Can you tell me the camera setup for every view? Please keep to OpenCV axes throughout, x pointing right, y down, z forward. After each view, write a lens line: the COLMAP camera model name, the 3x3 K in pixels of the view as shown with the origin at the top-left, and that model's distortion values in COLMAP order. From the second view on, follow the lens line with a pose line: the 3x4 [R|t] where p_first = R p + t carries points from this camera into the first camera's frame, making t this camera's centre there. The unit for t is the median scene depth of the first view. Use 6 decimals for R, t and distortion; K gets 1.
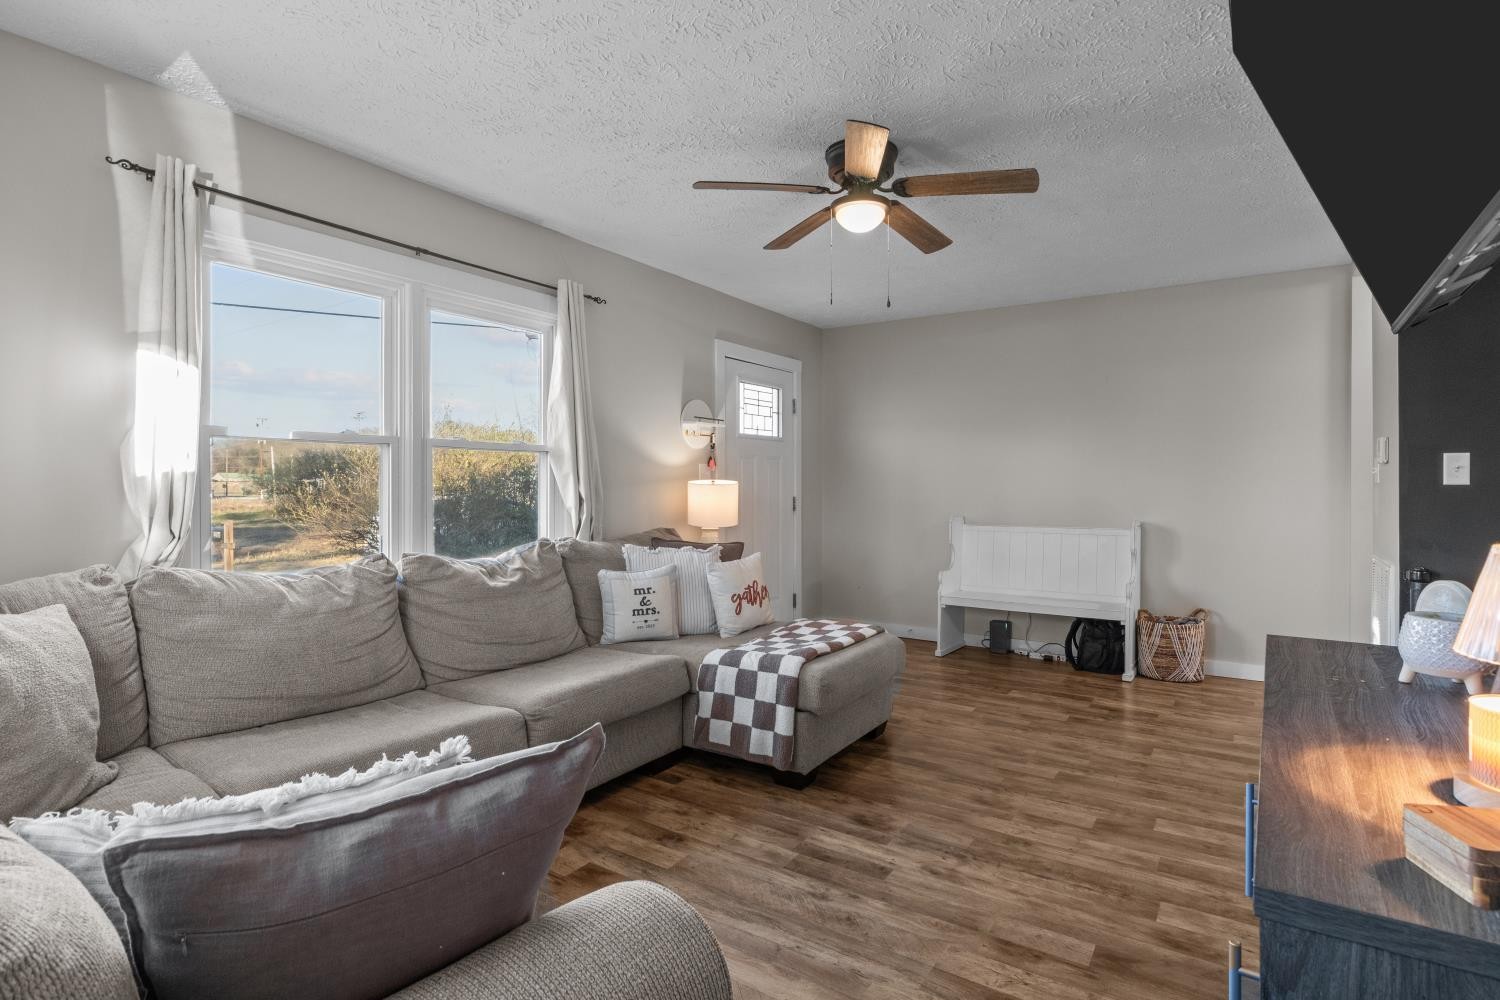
lens RADIAL K [[754.4, 0, 756.8], [0, 754.4, 487.9], [0, 0, 1]] dist [-0.000738, 0.000074]
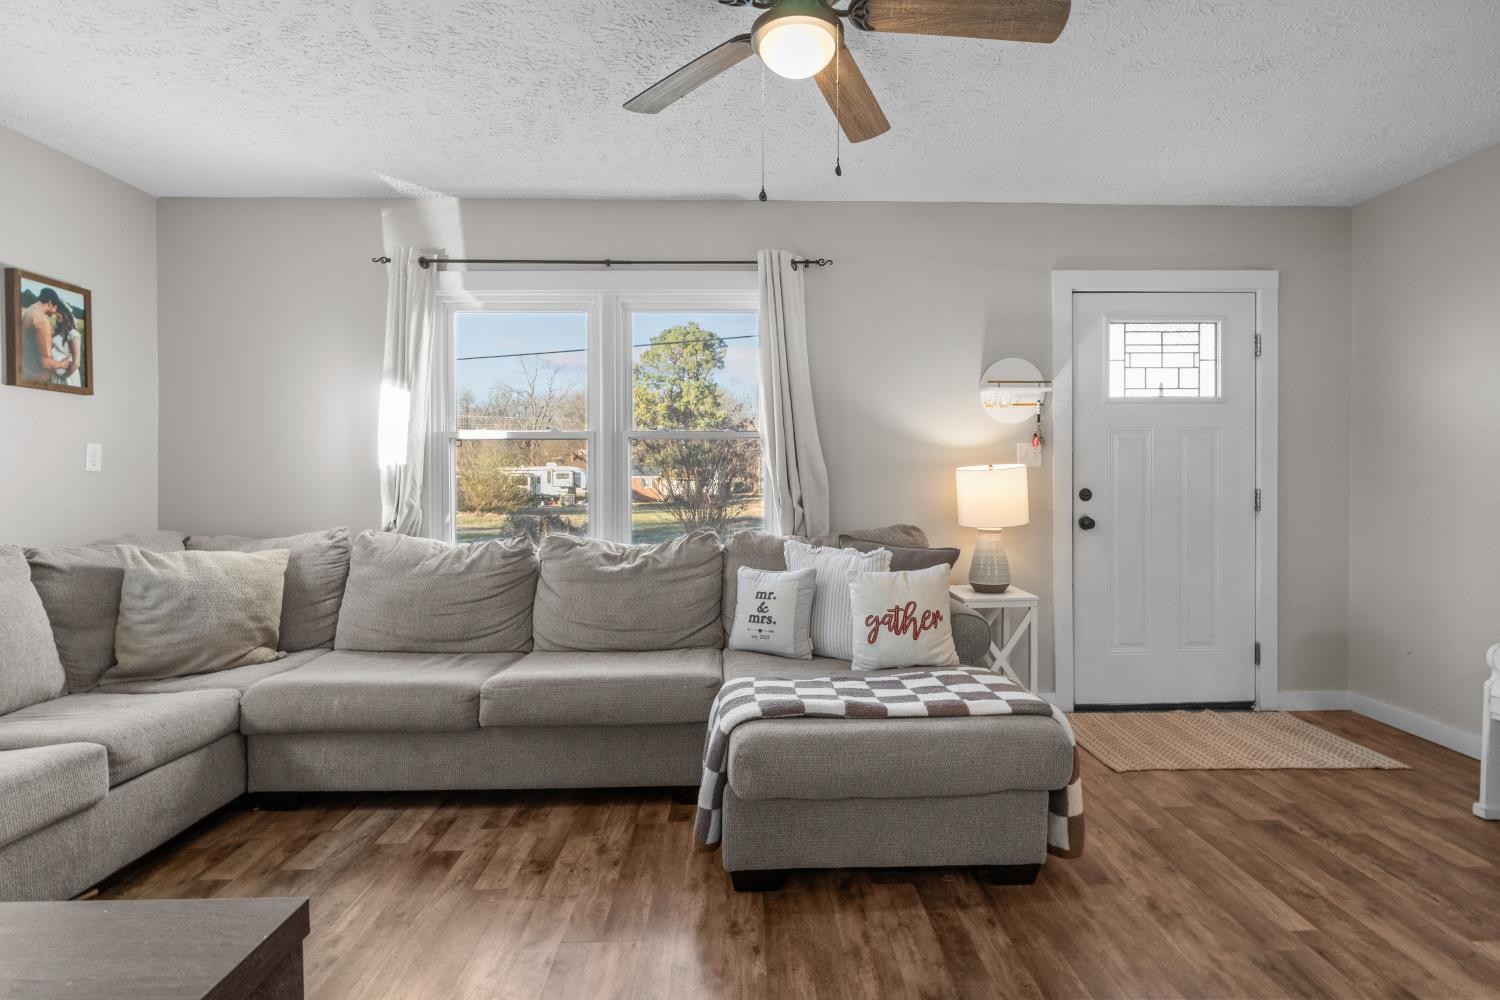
lens RADIAL K [[754.4, 0, 771.5], [0, 754.4, 488.5], [0, 0, 1]] dist [-0.000738, 0.000074]
pose [[0.578002, 0.004520, -0.816023, 0.554537], [0.003104, 0.999965, 0.007738, 0.008920], [0.816030, -0.007006, 0.577968, 0.513584]]
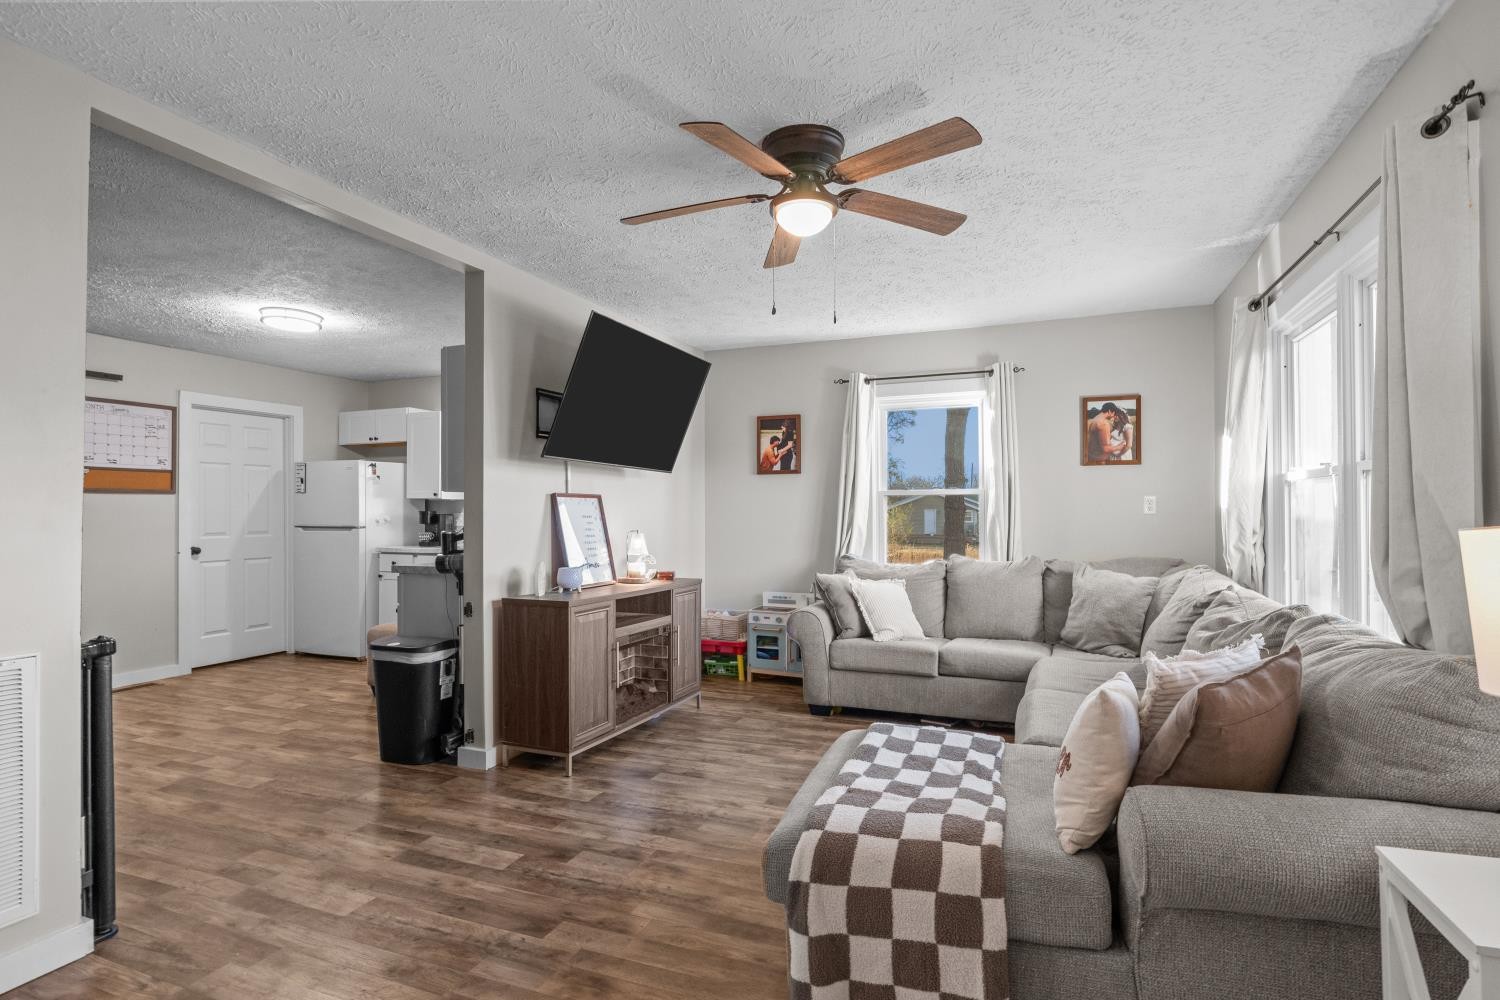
lens RADIAL K [[733.3, 0, 751.4], [0, 733.3, 507.3], [0, 0, 1]] dist [0.000565, 0.000028]
pose [[-0.979977, 0.002727, -0.199093, 0.307182], [0.003071, 0.999994, -0.001422, -0.019761], [0.199088, -0.002005, -0.979979, 1.516656]]
